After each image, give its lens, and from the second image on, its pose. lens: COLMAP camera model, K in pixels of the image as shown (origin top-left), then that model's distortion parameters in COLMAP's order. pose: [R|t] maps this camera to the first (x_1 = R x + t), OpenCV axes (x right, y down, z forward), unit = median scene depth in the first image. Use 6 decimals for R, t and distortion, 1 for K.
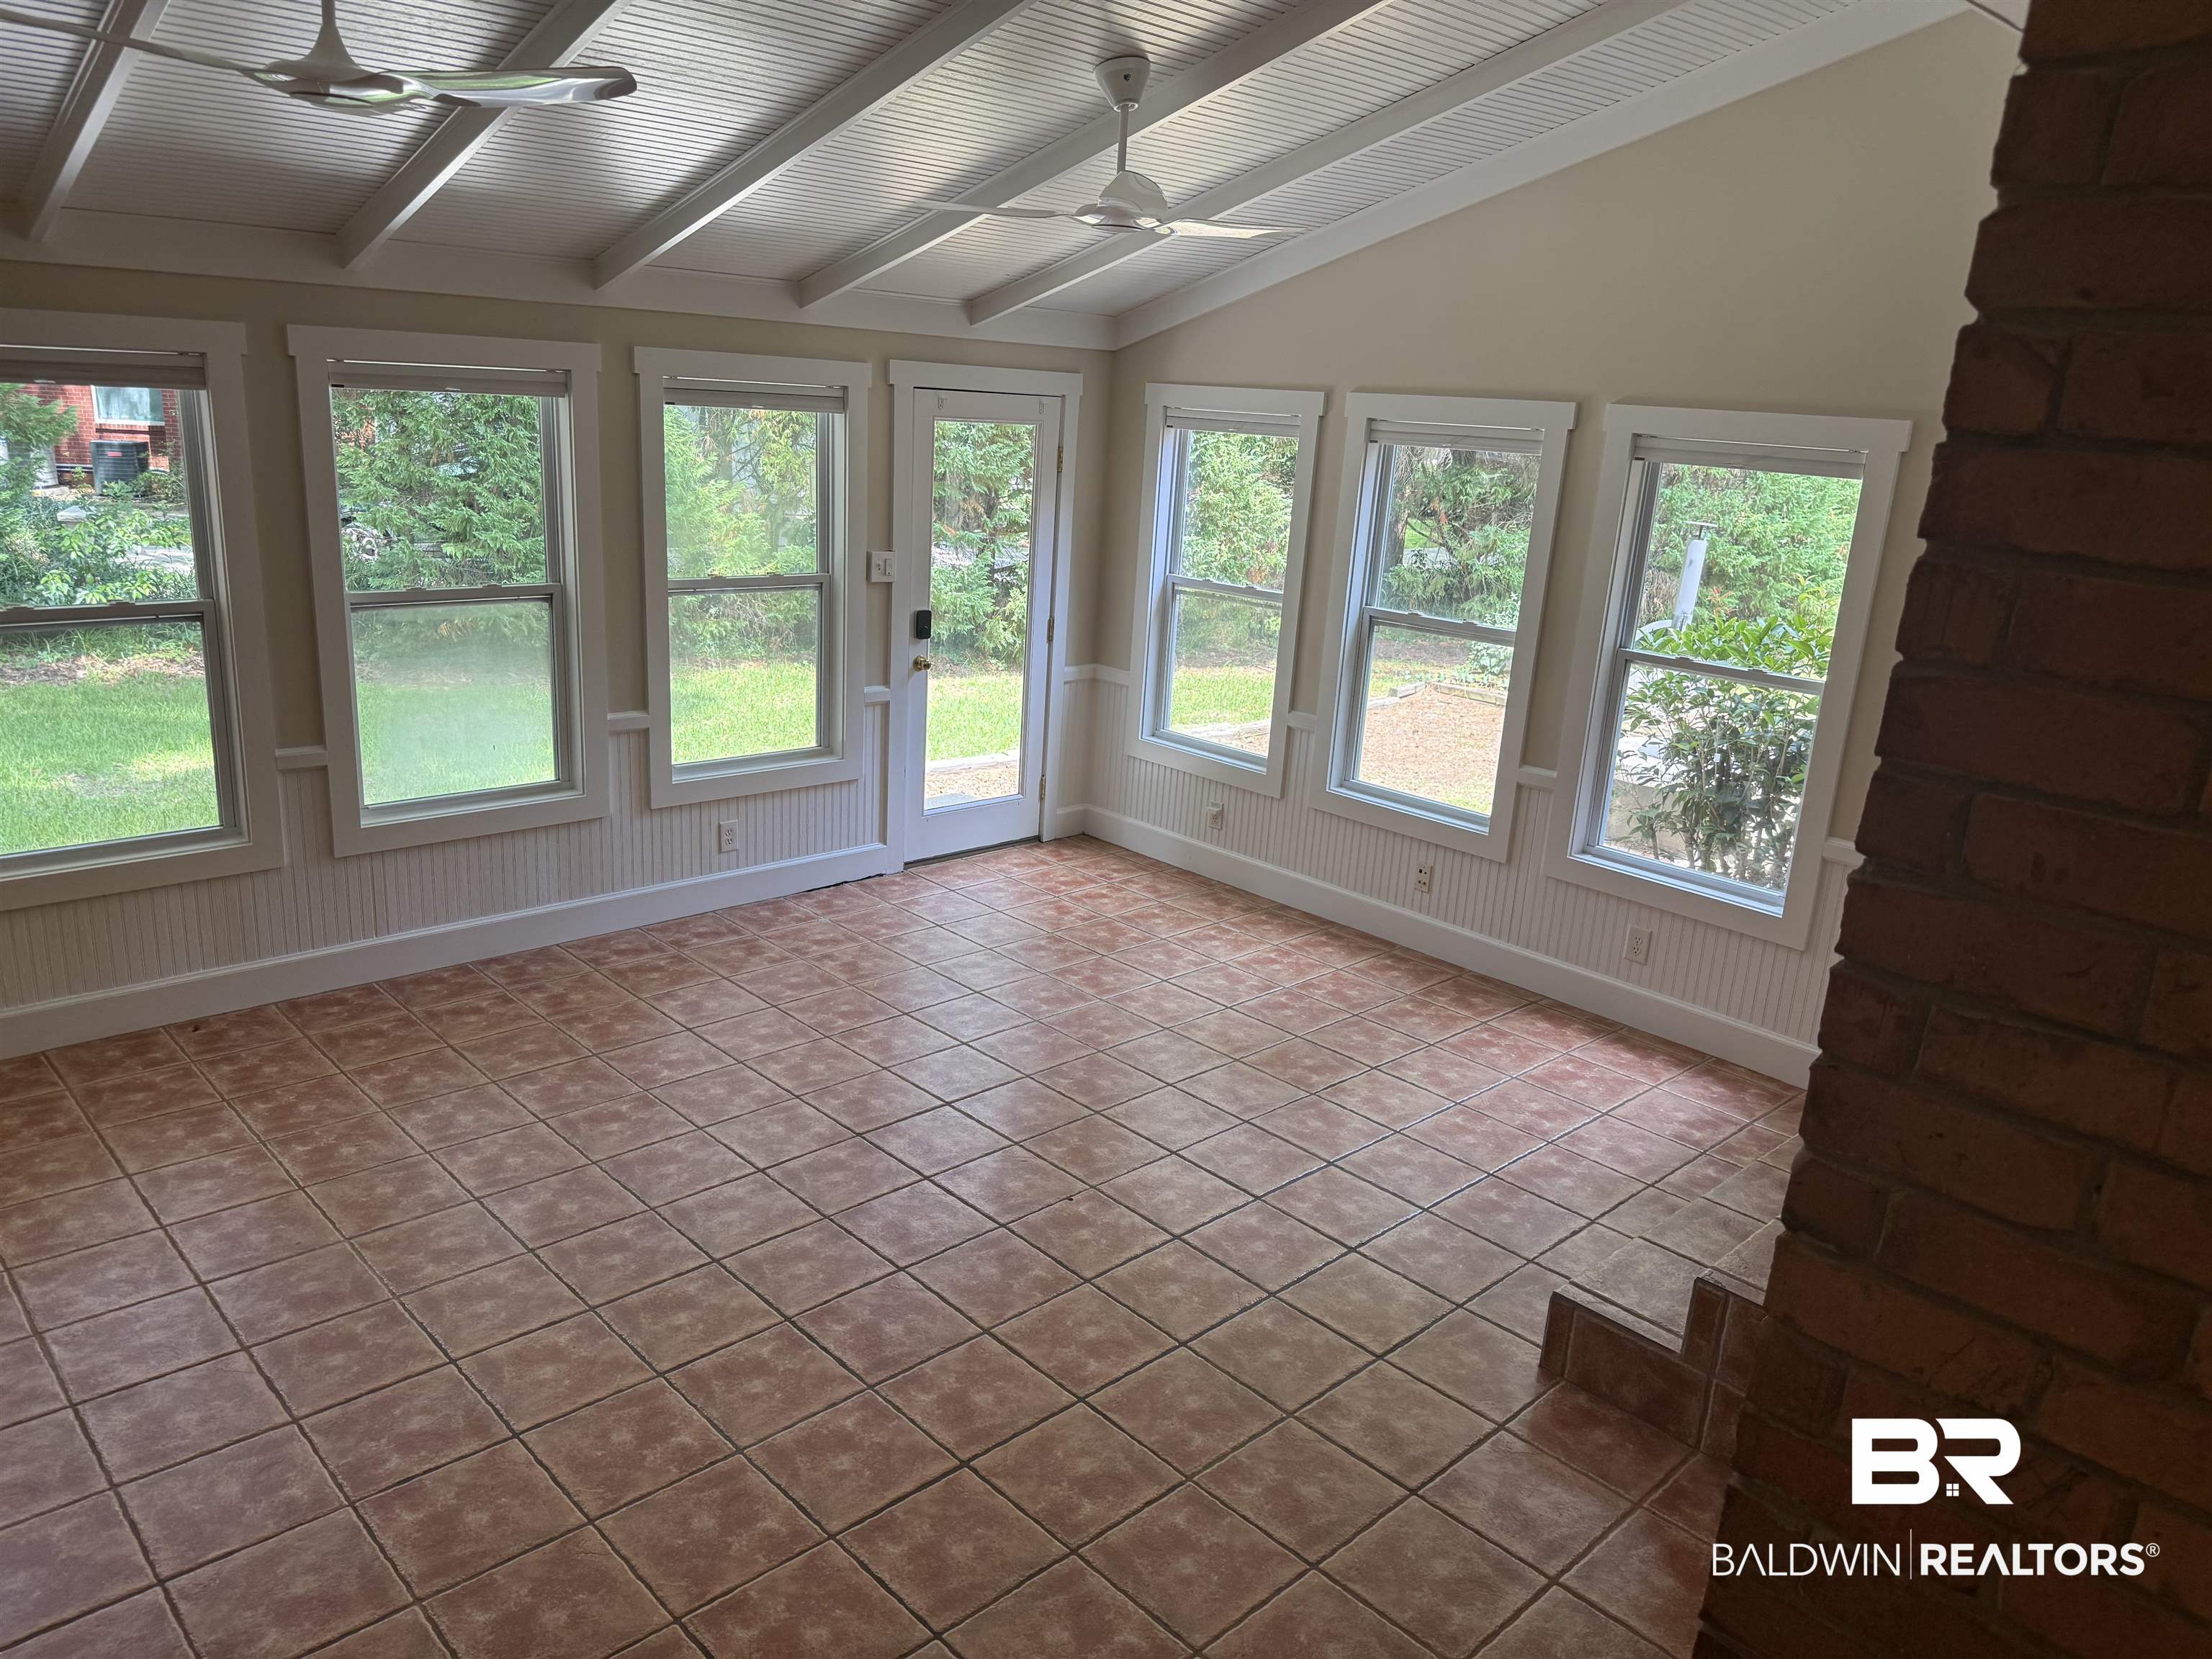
lens RADIAL K [[1561.2, 0, 1098.6], [0, 1561.2, 818.7], [0, 0, 1]] dist [0.120423, -0.156013]
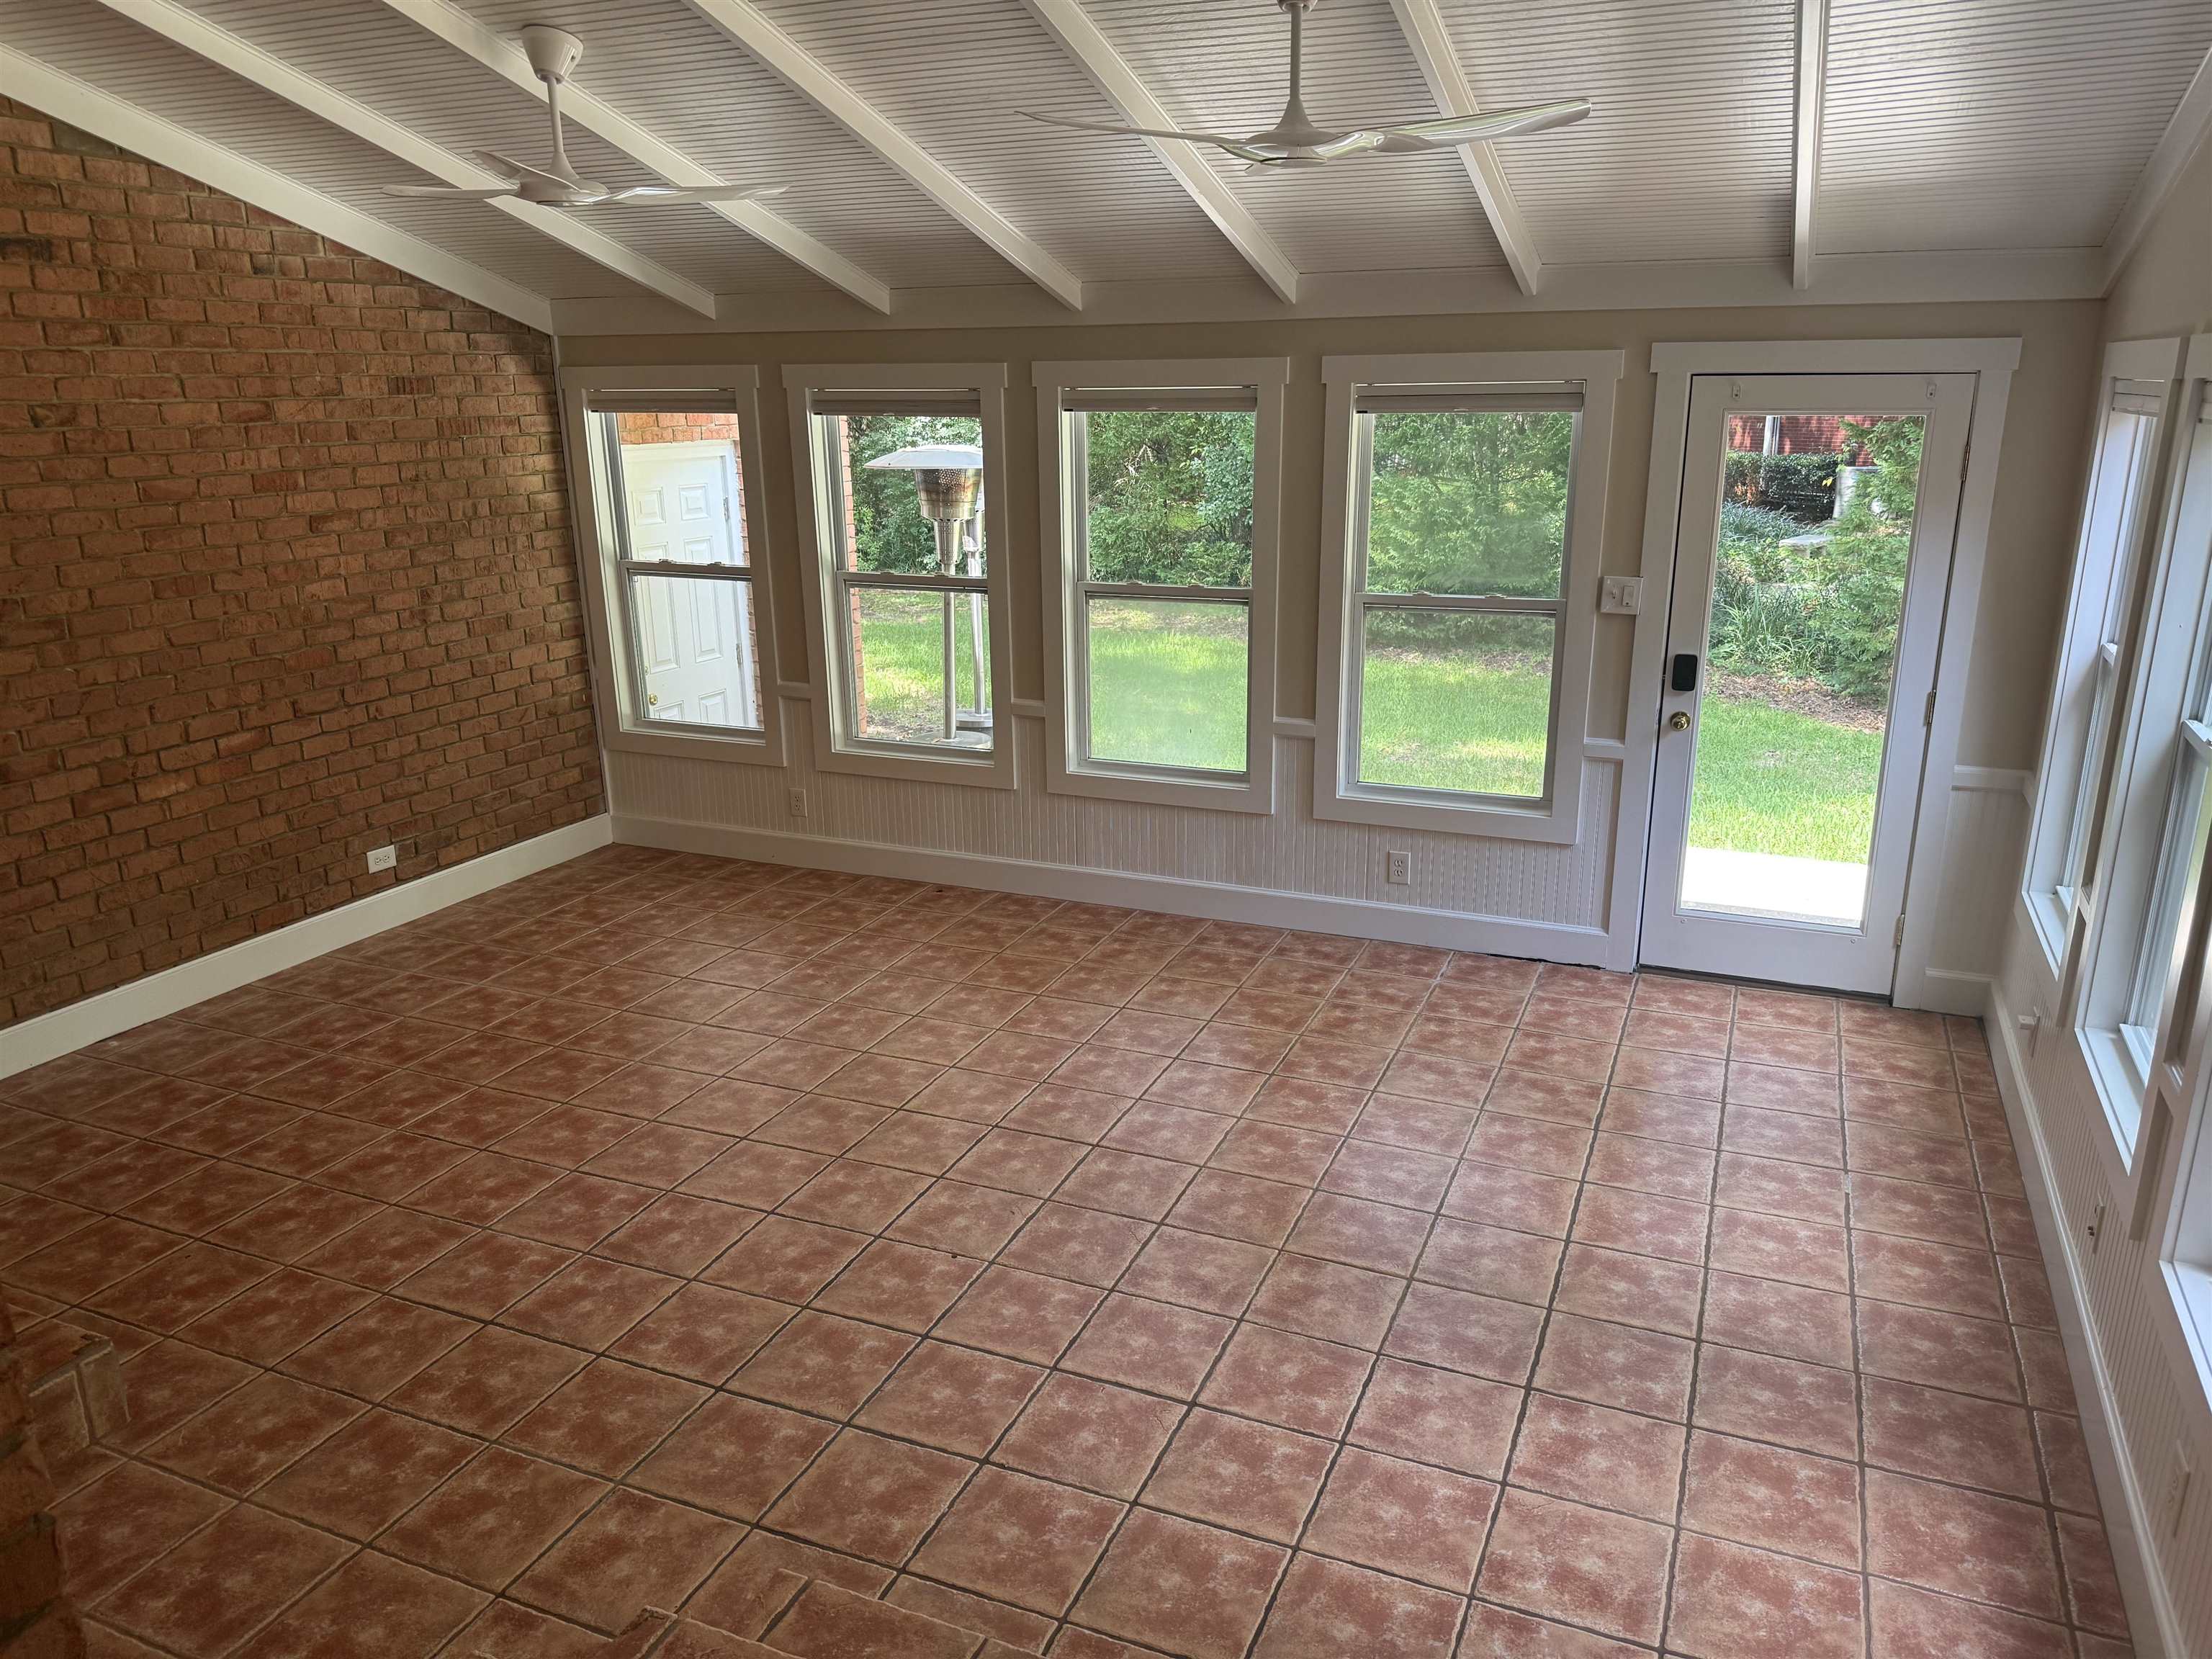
lens RADIAL K [[1561.2, 0, 1098.6], [0, 1561.2, 818.7], [0, 0, 1]] dist [0.120423, -0.156013]
pose [[0.384625, 0.190270, -0.903250, 0.573793], [-0.211288, 0.970693, 0.114505, -0.092329], [0.898566, 0.146805, 0.413555, 0.471602]]
